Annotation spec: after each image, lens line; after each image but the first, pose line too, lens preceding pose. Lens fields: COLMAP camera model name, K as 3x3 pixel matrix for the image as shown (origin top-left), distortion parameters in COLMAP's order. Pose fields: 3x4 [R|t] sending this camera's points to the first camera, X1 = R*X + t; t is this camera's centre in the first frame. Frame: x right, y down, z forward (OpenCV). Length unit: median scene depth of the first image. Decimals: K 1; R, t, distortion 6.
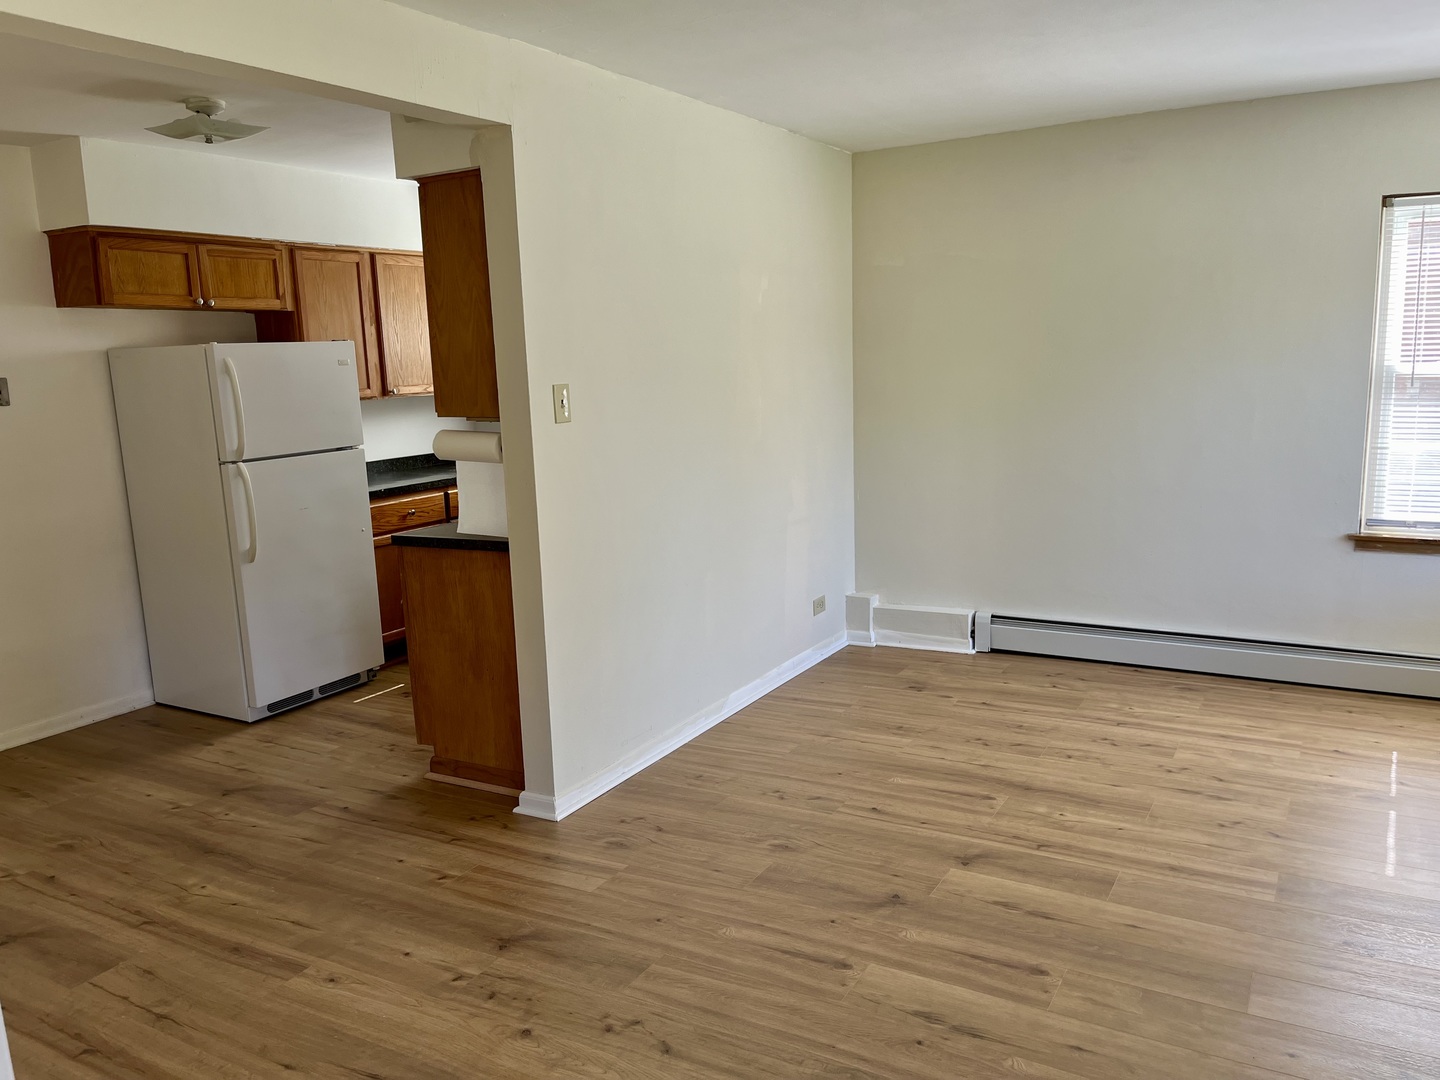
lens RADIAL K [[1089.0, 0, 726.9], [0, 1089.0, 542.7], [0, 0, 1]] dist [0.080041, -0.098612]
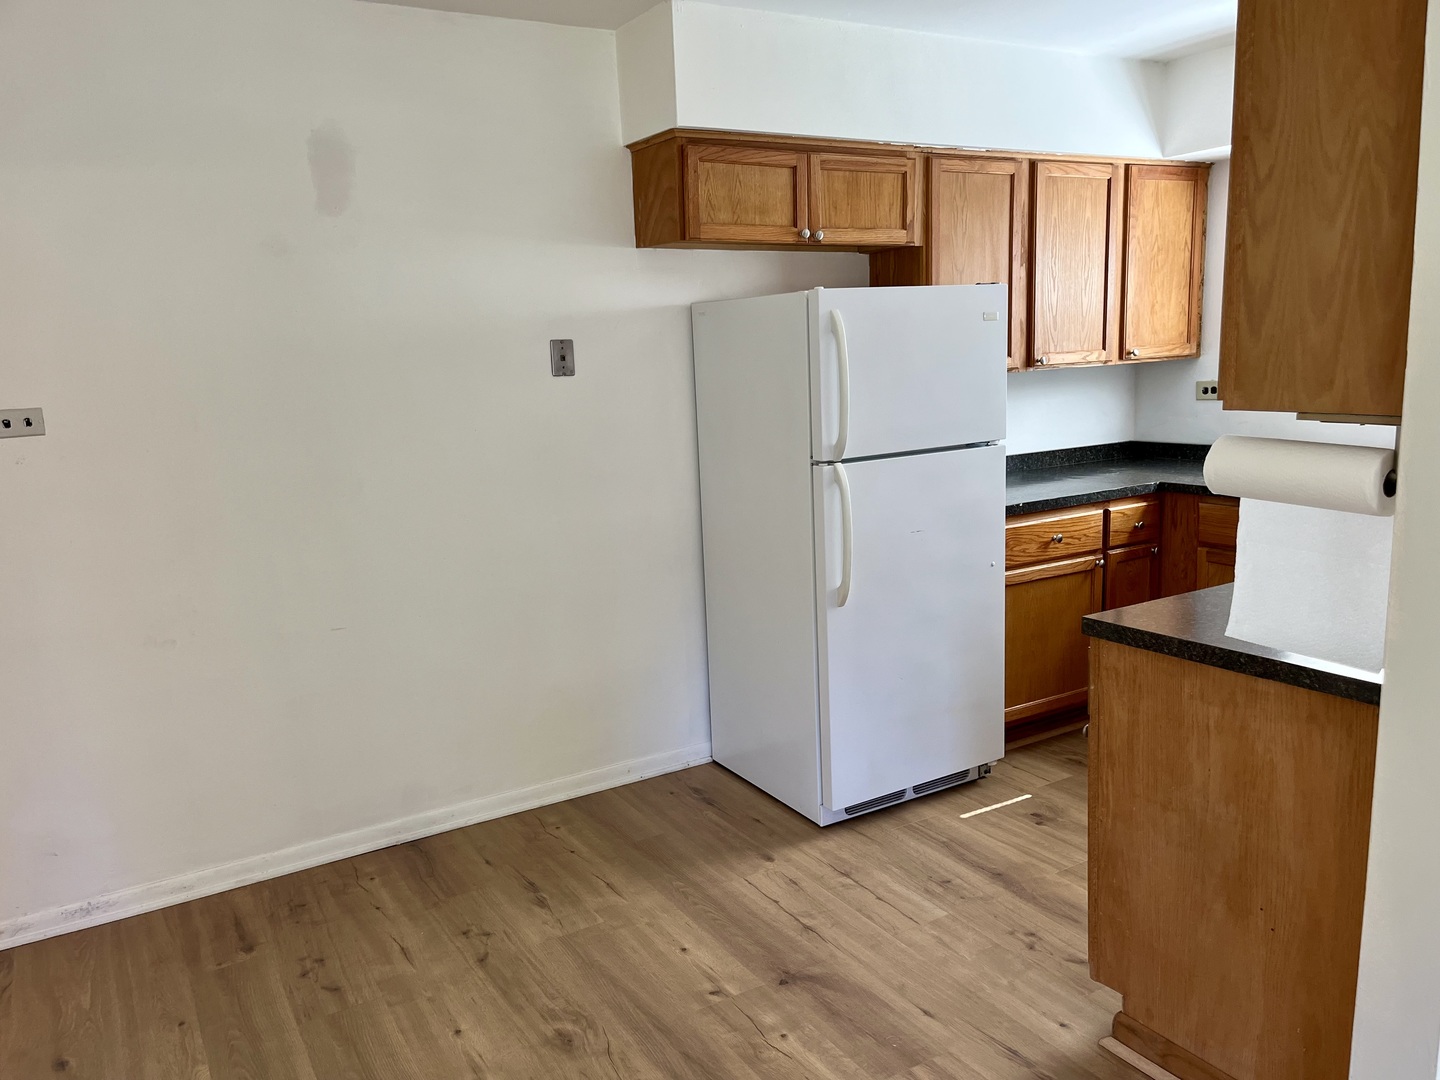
lens RADIAL K [[1089.0, 0, 726.9], [0, 1089.0, 542.7], [0, 0, 1]] dist [0.080041, -0.098612]
pose [[0.877844, 0.087637, -0.470860, -0.169143], [-0.076180, 0.996150, 0.043379, -0.045074], [0.472849, -0.002210, 0.881141, 0.348314]]
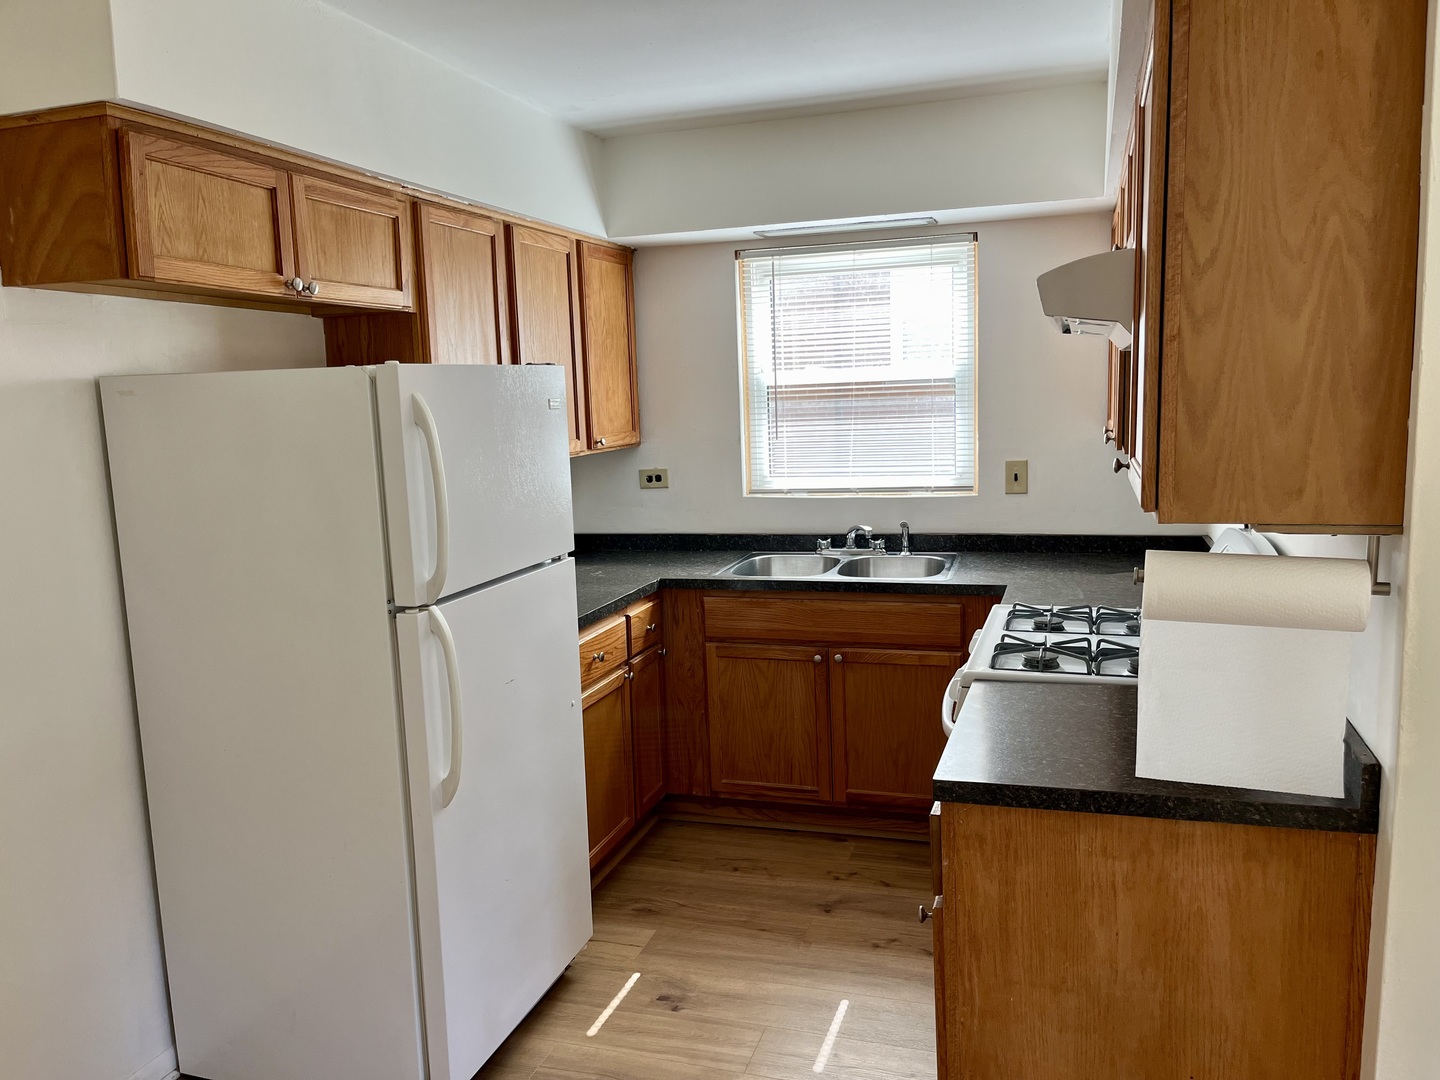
lens RADIAL K [[1089.0, 0, 726.9], [0, 1089.0, 542.7], [0, 0, 1]] dist [0.080041, -0.098612]
pose [[0.976534, -0.027128, 0.213647, -0.399046], [0.036321, 0.998570, -0.039223, -0.073672], [-0.212278, 0.046062, 0.976123, 0.473785]]
